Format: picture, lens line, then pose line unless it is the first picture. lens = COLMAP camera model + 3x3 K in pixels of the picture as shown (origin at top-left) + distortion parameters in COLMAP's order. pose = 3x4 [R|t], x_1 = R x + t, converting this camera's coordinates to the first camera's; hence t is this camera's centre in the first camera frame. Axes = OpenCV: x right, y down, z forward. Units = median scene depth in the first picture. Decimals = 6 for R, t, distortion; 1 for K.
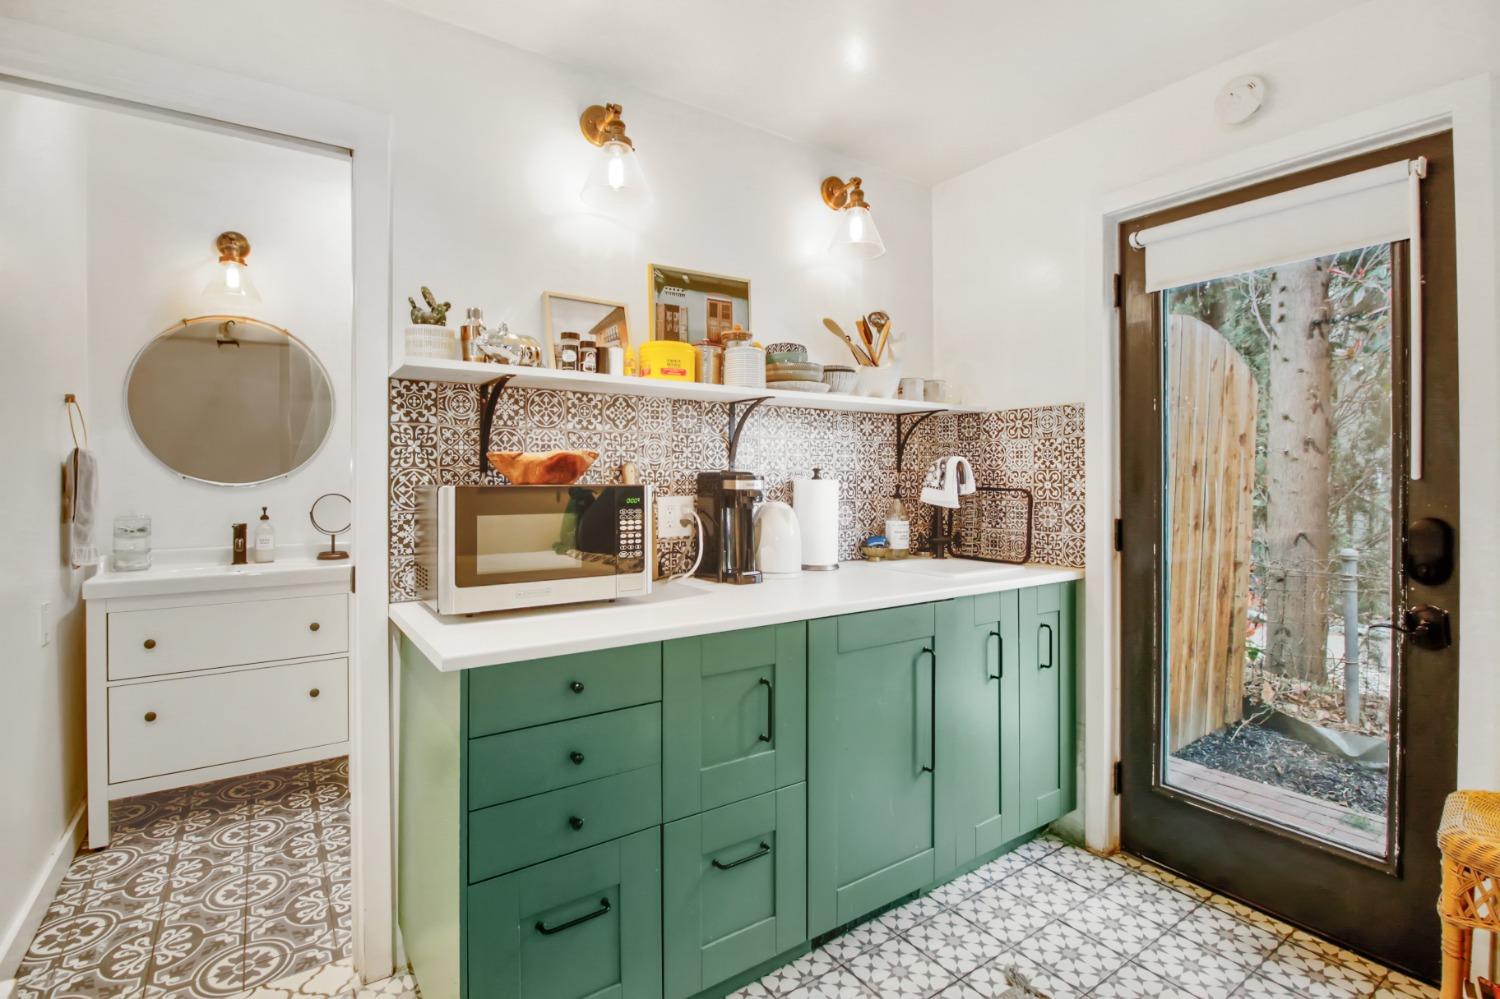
lens RADIAL K [[715.0, 0, 749.8], [0, 715.0, 466.4], [0, 0, 1]] dist [0.000764, -0.012246]
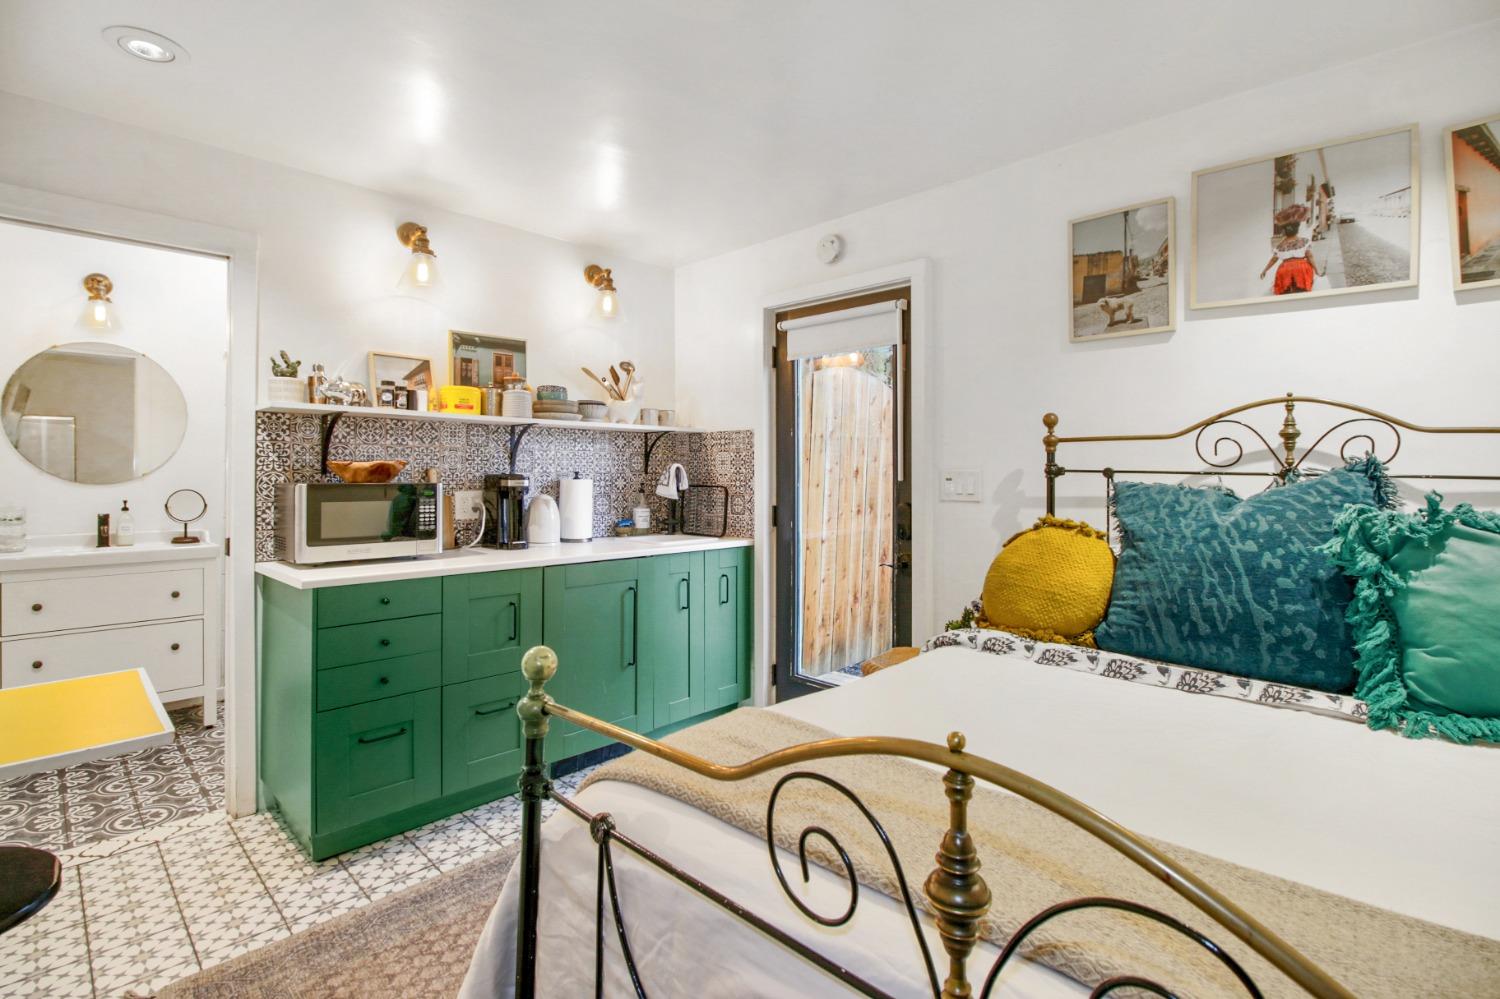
lens RADIAL K [[715.0, 0, 749.8], [0, 715.0, 466.4], [0, 0, 1]] dist [0.000764, -0.012246]
pose [[0.981316, 0.006254, 0.192302, 0.176711], [-0.006970, 0.999971, 0.003048, -0.016105], [-0.192278, -0.004331, 0.981331, -0.526615]]
